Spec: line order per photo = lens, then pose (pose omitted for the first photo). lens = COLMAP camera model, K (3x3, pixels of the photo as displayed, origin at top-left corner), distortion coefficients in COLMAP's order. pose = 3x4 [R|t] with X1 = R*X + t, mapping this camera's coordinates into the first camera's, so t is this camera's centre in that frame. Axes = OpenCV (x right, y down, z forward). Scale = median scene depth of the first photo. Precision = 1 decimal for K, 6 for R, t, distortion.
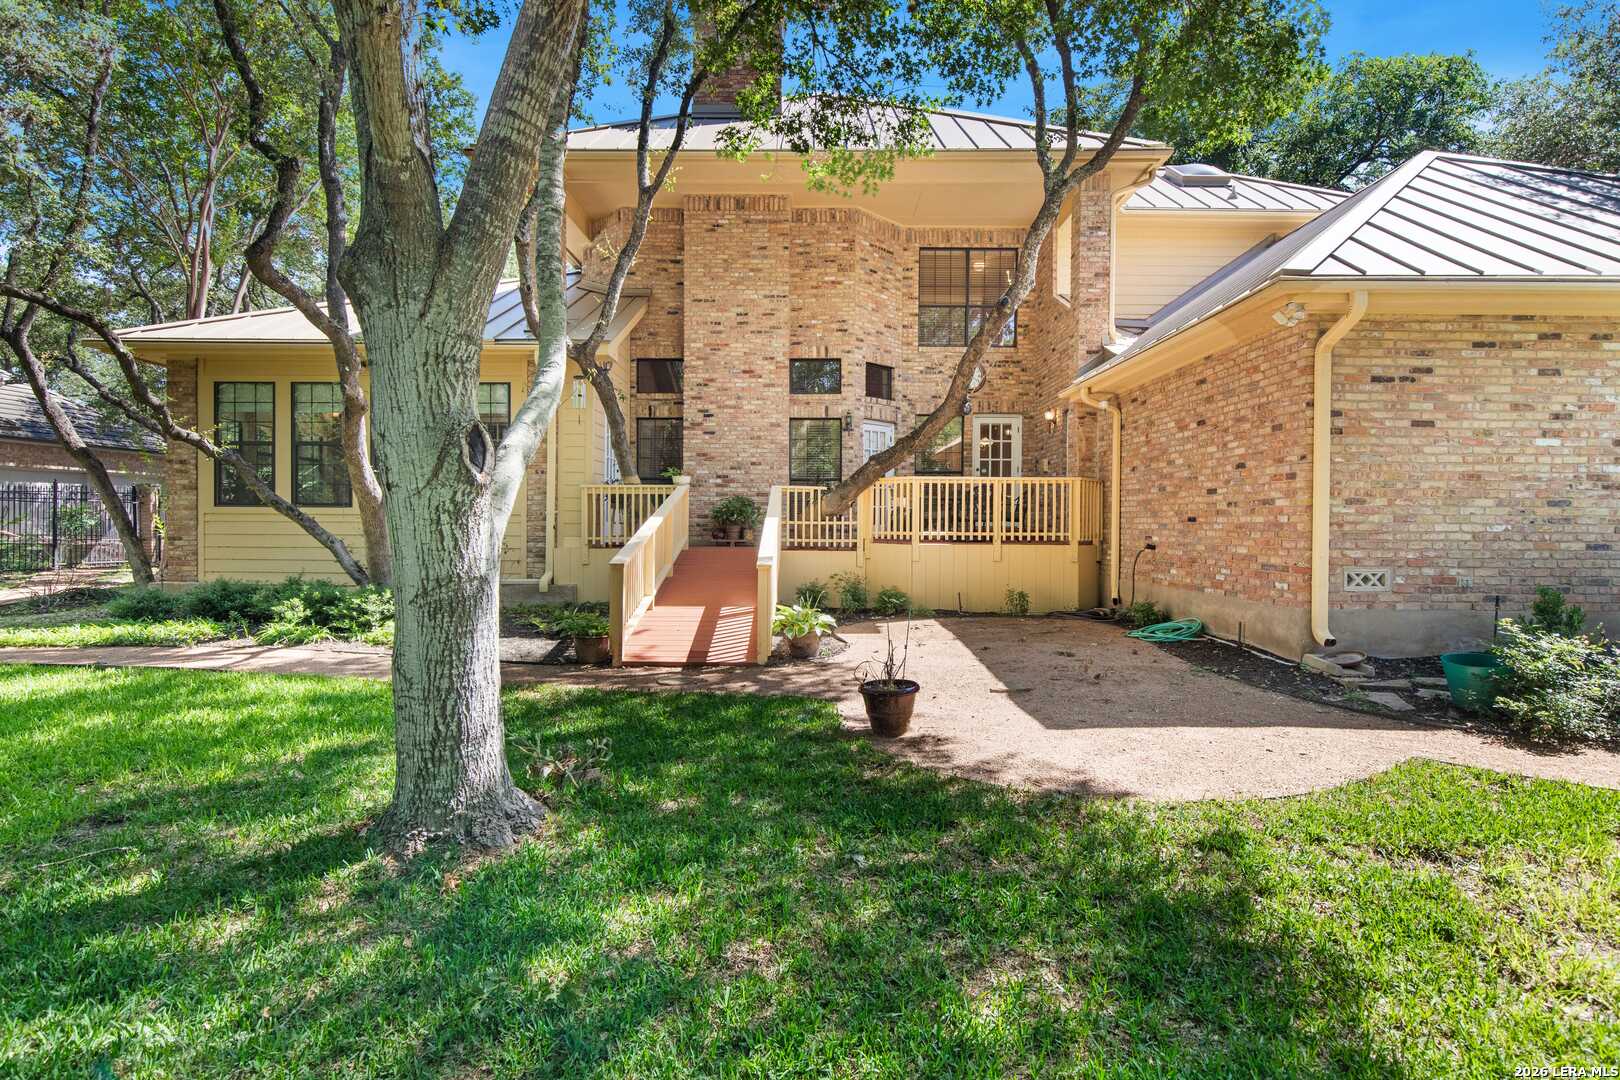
lens RADIAL K [[891.0, 0, 813.2], [0, 891.0, 537.3], [0, 0, 1]] dist [0.001294, -0.000629]
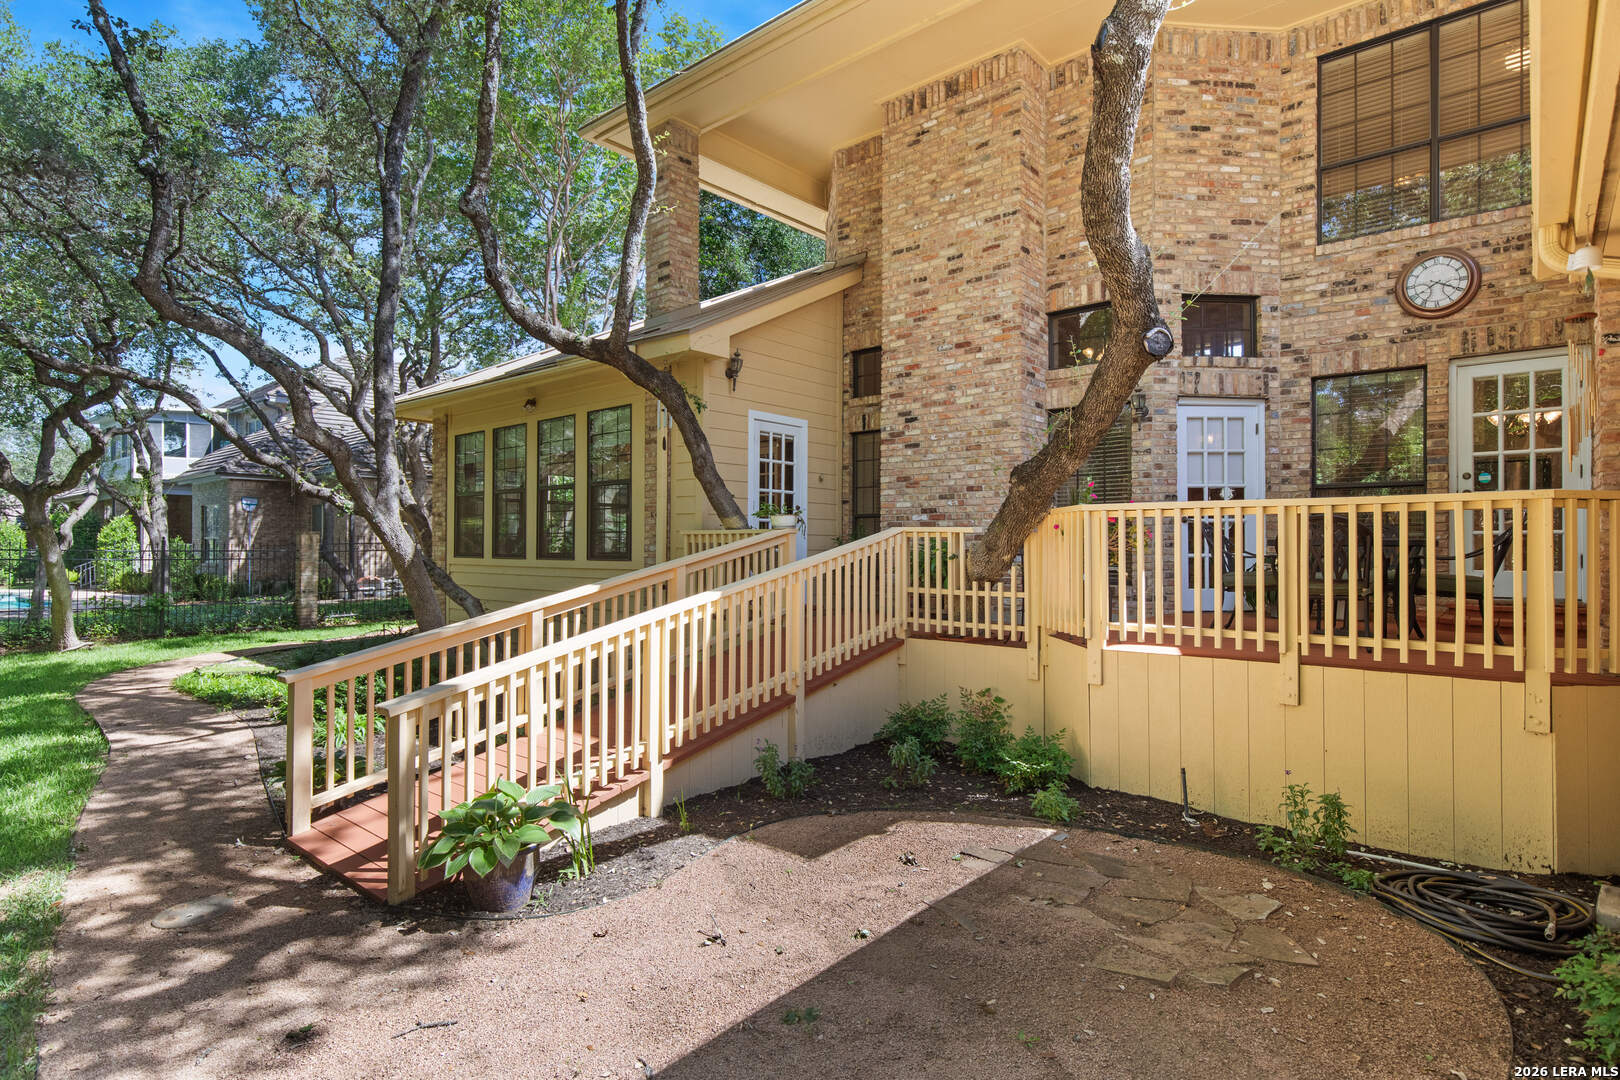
lens RADIAL K [[876.8, 0, 806.6], [0, 876.8, 534.8], [0, 0, 1]] dist [0.002616, -0.001721]
pose [[0.738674, -0.013115, -0.673936, 0.263396], [-0.011172, 0.999435, -0.031694, -0.029615], [0.673971, 0.030941, 0.738110, 0.468671]]
